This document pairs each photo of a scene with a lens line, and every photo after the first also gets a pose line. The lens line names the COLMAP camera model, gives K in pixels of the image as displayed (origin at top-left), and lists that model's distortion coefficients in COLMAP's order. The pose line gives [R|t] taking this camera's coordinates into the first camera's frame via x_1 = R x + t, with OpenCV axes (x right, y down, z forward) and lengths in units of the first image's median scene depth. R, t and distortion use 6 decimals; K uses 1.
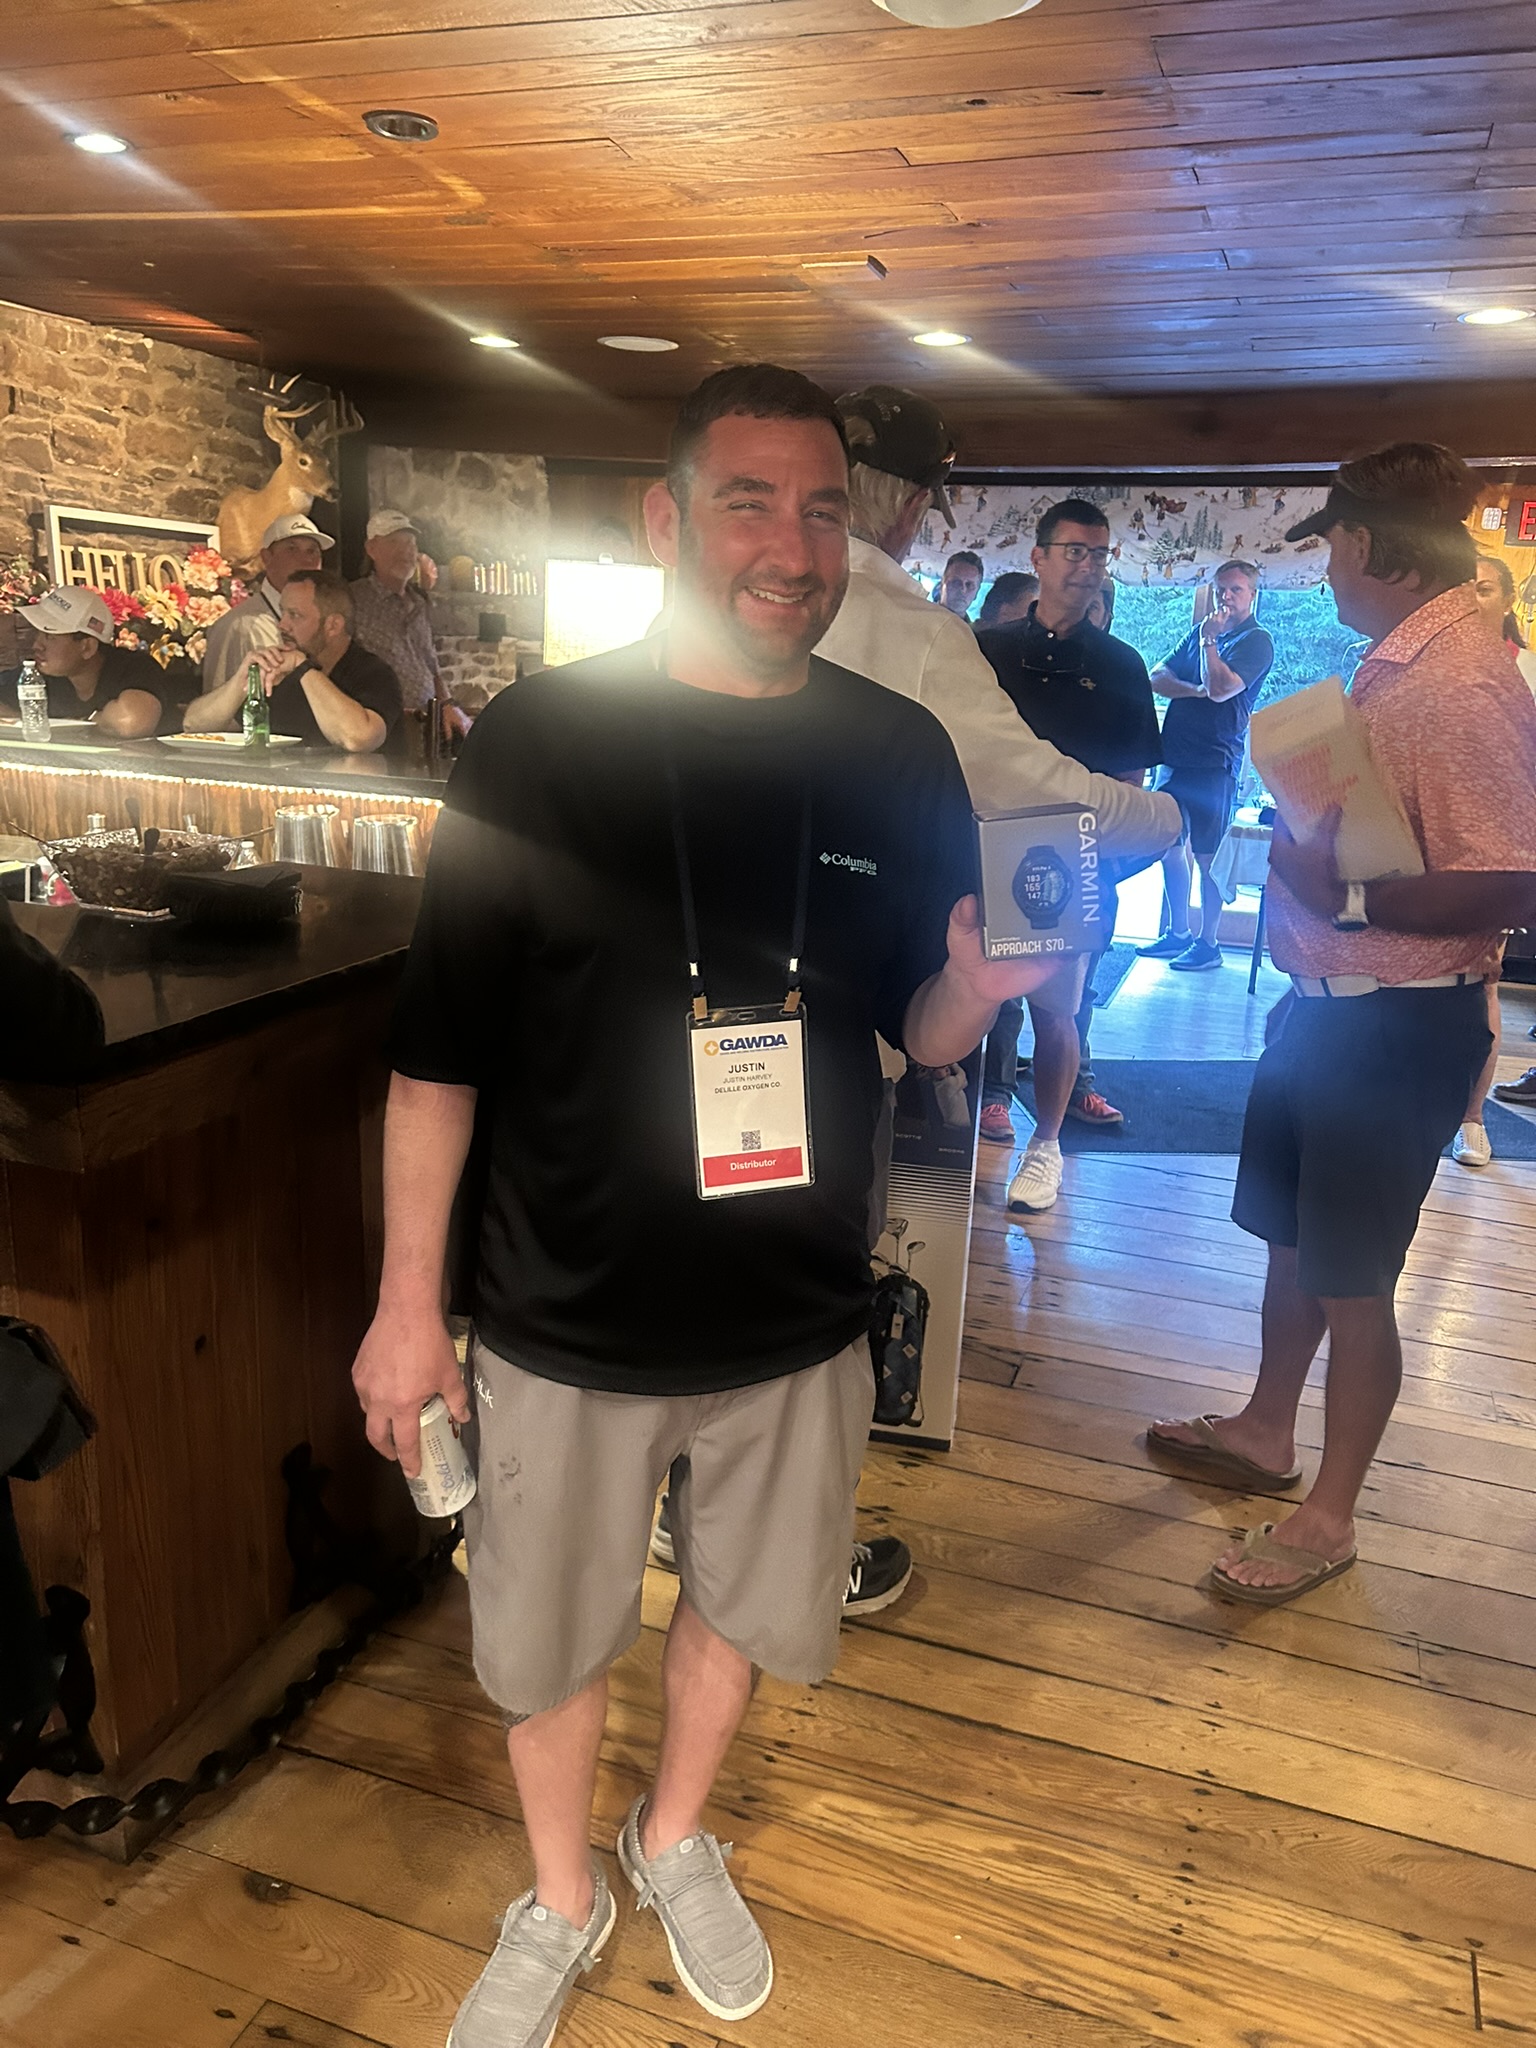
lens RADIAL K [[1489.0, 0, 768.0], [0, 1489.0, 1024.0], [0, 0, 1]] dist [0.002786, 0.000432]
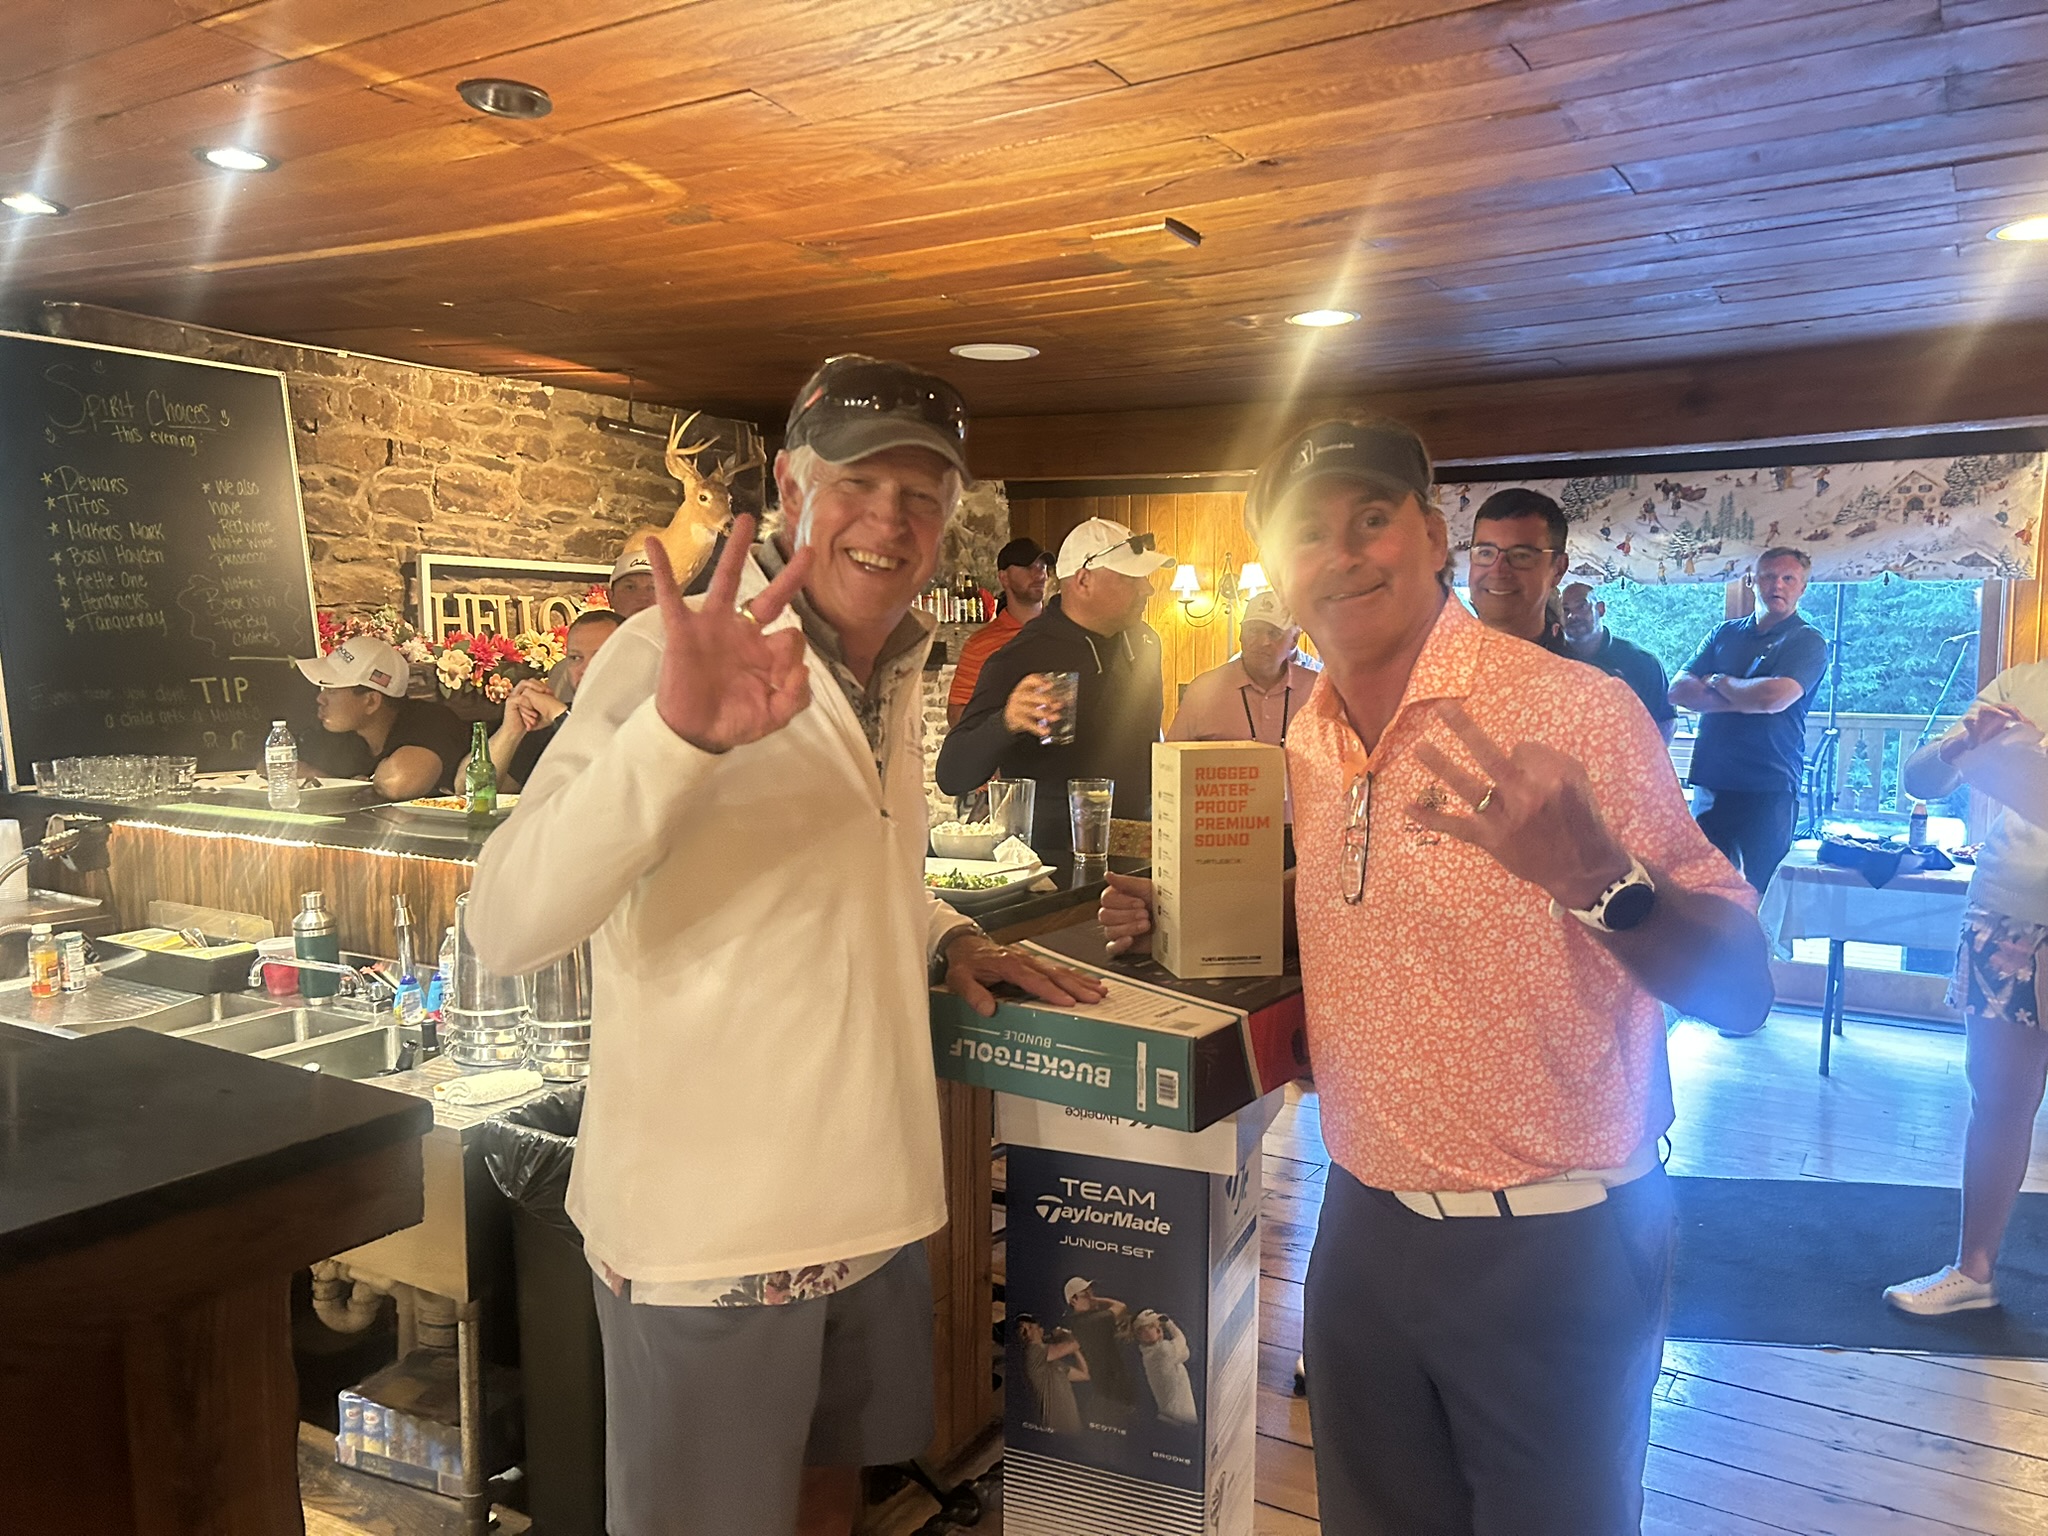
lens RADIAL K [[1526.2, 0, 1024.0], [0, 1526.2, 768.0], [0, 0, 1]] dist [0.014491, -0.003347]
pose [[0.980696, -0.018143, -0.194695, 0.086397], [-0.016431, 0.984518, -0.174510, -0.040713], [0.194847, 0.174341, 0.965215, 0.131452]]
